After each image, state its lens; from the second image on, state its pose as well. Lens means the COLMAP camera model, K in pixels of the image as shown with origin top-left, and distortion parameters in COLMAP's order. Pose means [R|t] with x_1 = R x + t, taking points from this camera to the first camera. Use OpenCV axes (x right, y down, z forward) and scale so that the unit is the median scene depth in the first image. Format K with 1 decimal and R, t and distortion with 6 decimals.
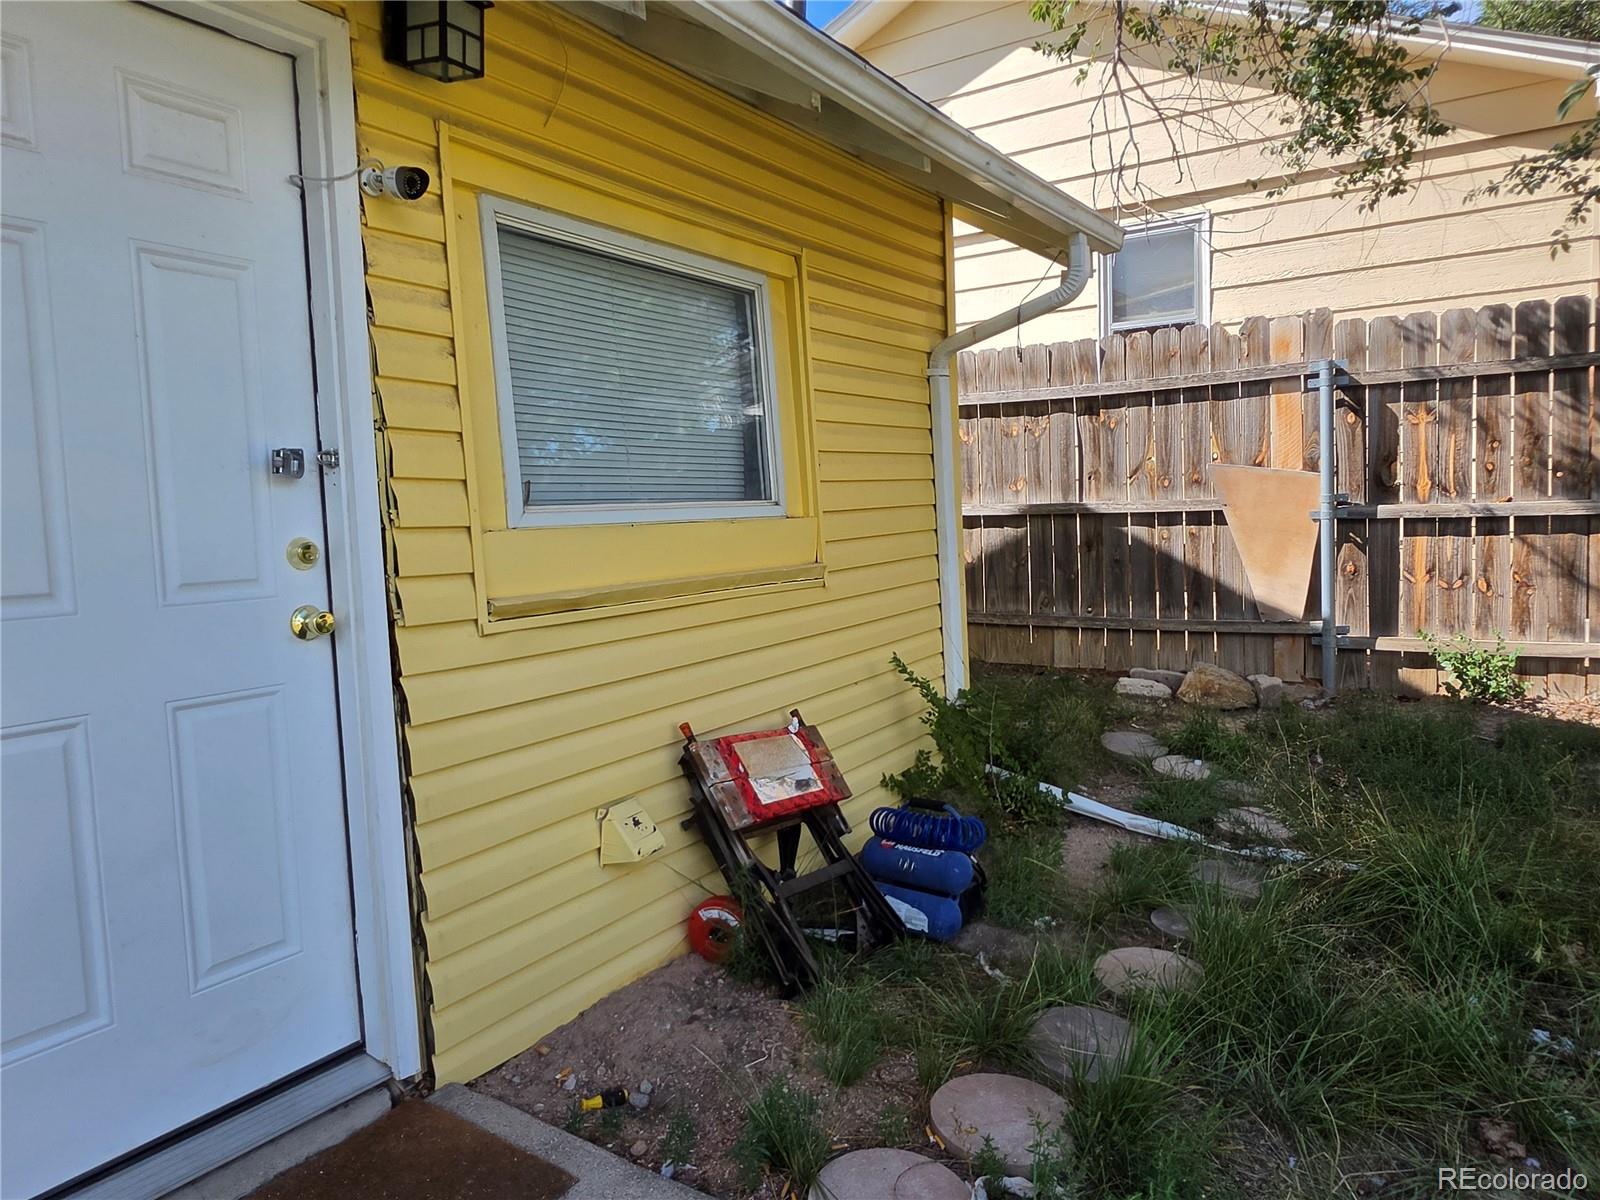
lens RADIAL K [[1055.8, 0, 780.0], [0, 1055.8, 600.1], [0, 0, 1]] dist [-0.004326, -0.003726]
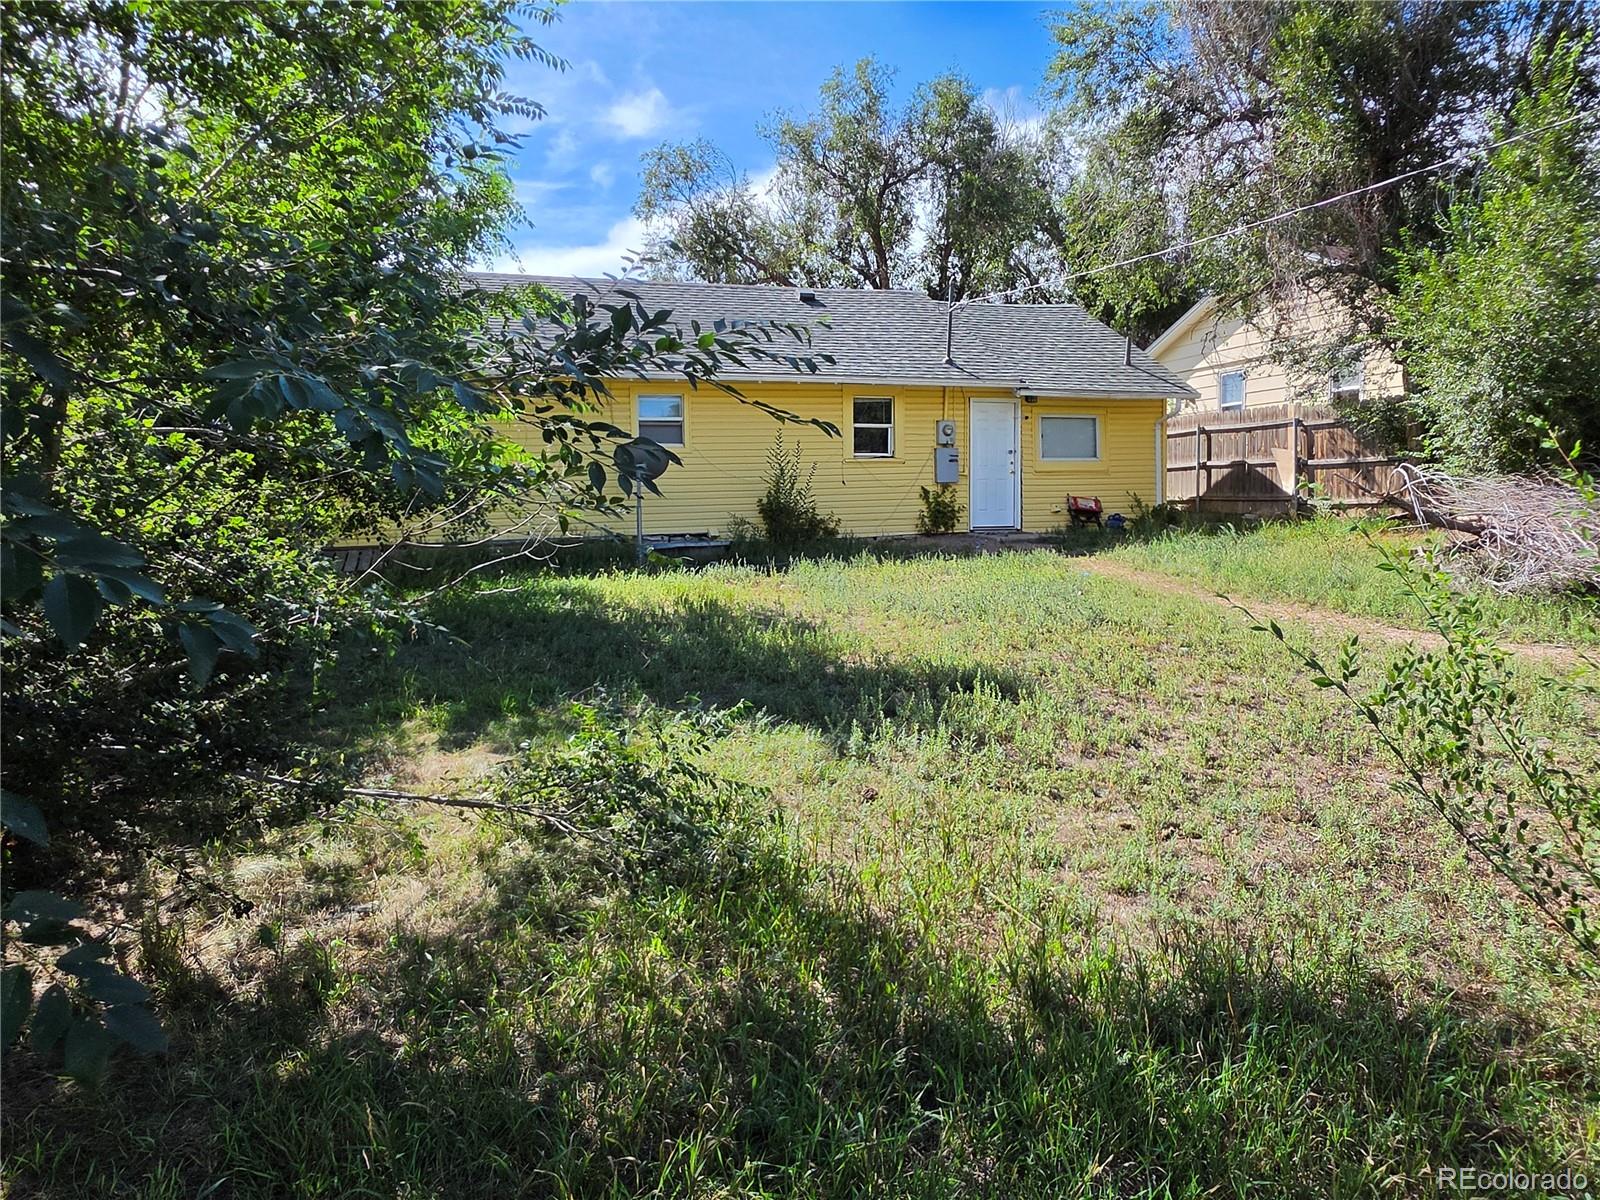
lens RADIAL K [[1055.8, 0, 780.0], [0, 1055.8, 600.1], [0, 0, 1]] dist [-0.004326, -0.003726]
pose [[0.795549, 0.085942, -0.599763, 1.260363], [-0.067195, 0.996297, 0.053633, 0.281687], [0.602151, -0.002366, 0.798378, -2.673957]]
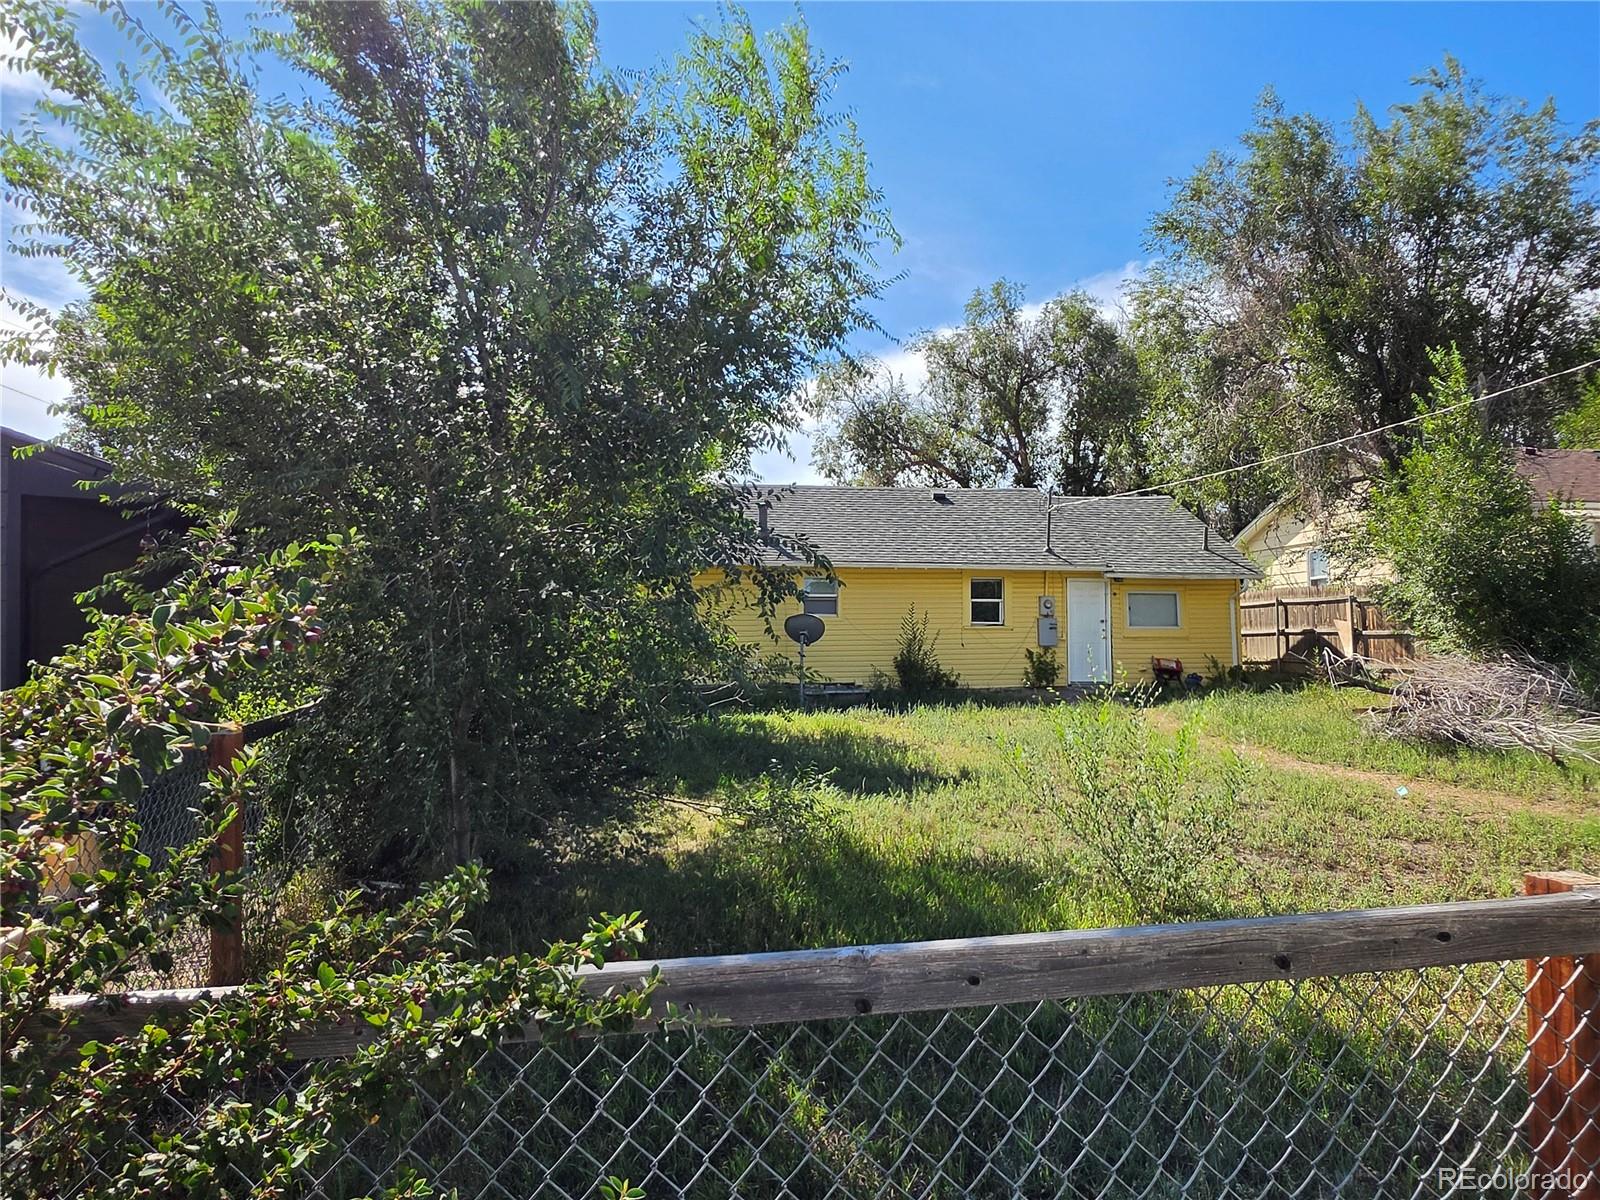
lens RADIAL K [[1055.8, 0, 780.0], [0, 1055.8, 600.1], [0, 0, 1]] dist [-0.004326, -0.003726]
pose [[0.688678, 0.010081, -0.724998, 1.909689], [-0.086965, 0.993834, -0.068789, 0.255201], [0.719833, 0.110423, 0.685308, -3.297735]]
